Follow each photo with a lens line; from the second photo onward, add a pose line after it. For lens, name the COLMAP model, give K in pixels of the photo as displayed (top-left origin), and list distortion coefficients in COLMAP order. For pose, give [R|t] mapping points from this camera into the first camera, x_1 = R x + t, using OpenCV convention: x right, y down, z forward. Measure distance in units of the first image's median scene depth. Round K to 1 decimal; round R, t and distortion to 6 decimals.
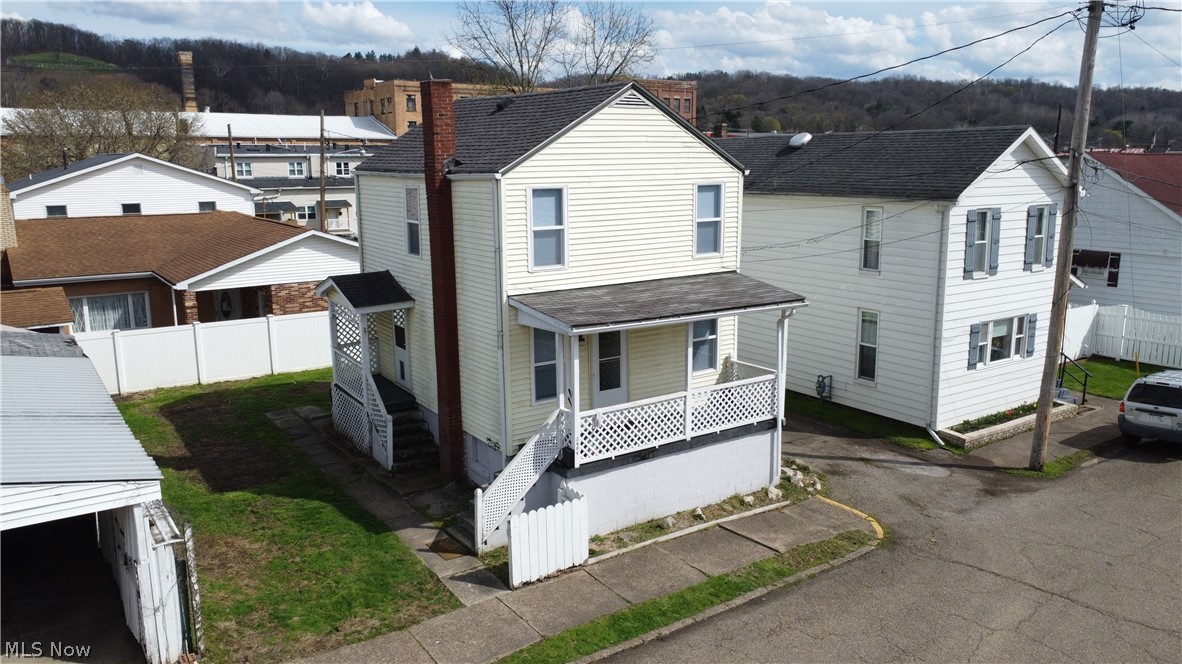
lens RADIAL K [[888.3, 0, 591.0], [0, 888.3, 332.0], [0, 0, 1]] dist [-0.000727, 0.000644]
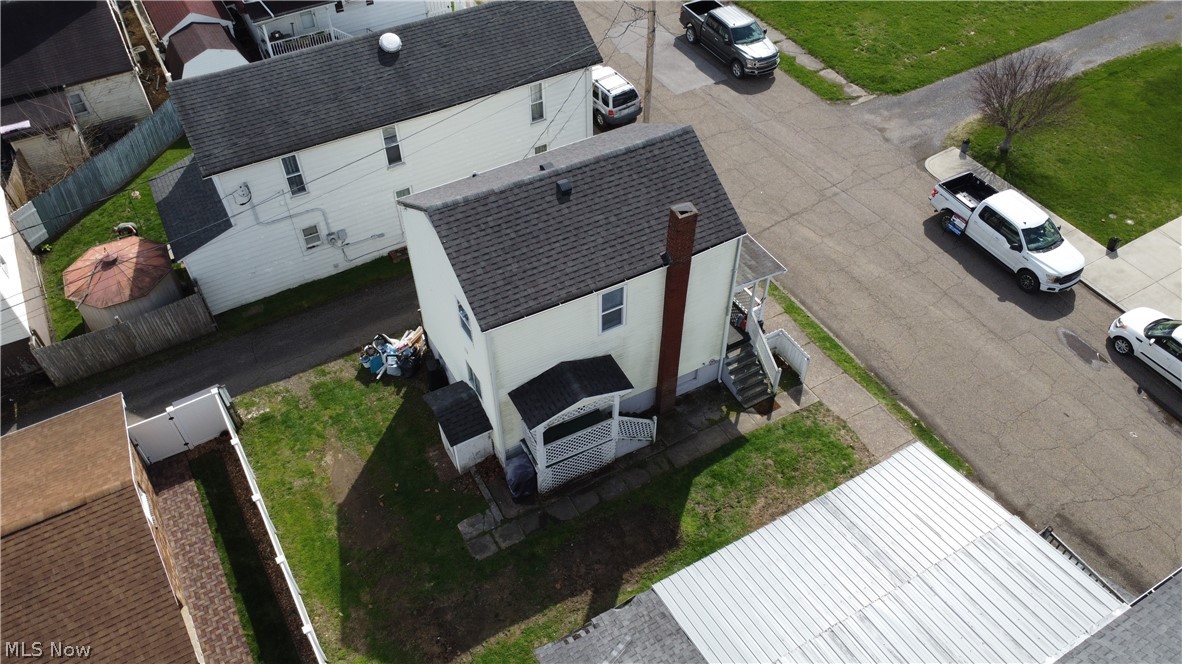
lens RADIAL K [[888.3, 0, 591.0], [0, 888.3, 332.0], [0, 0, 1]] dist [-0.000727, 0.000644]
pose [[0.084823, -0.721696, 0.686993, -1.132698], [0.192700, 0.688343, 0.699321, -1.026401], [-0.977585, 0.073065, 0.197458, 0.831083]]
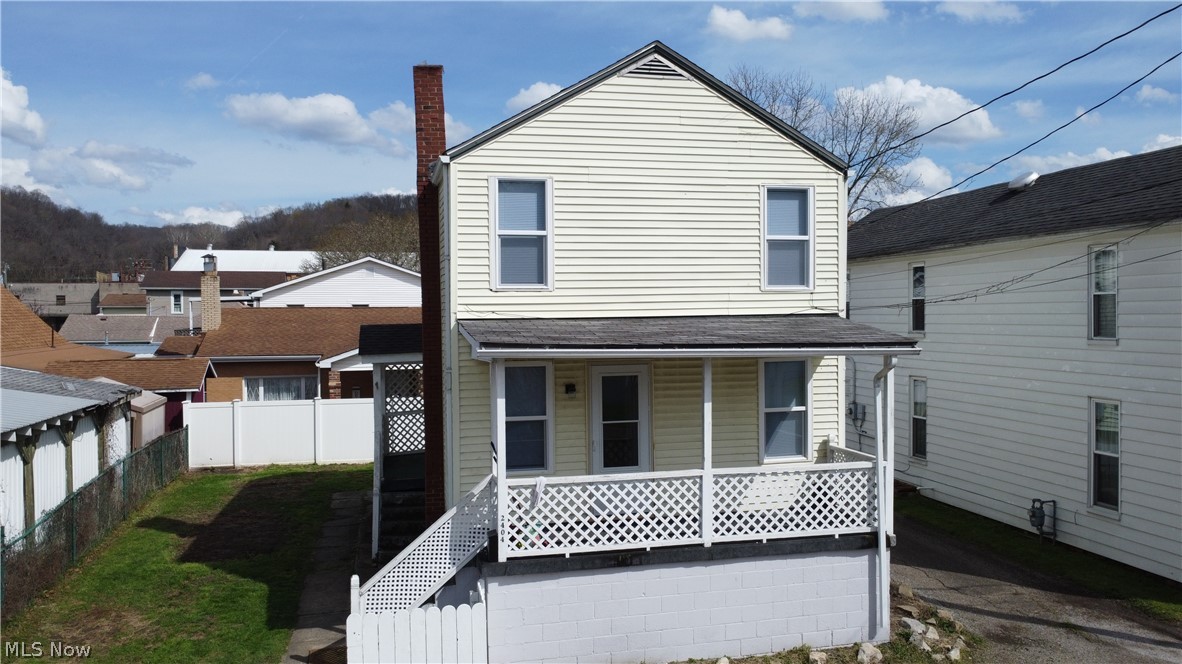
lens RADIAL K [[888.3, 0, 591.0], [0, 888.3, 332.0], [0, 0, 1]] dist [-0.000727, 0.000644]
pose [[0.932748, 0.007532, -0.360451, 0.246418], [-0.067903, 0.985559, -0.155119, 0.068325], [0.354077, 0.169163, 0.919790, 0.316895]]
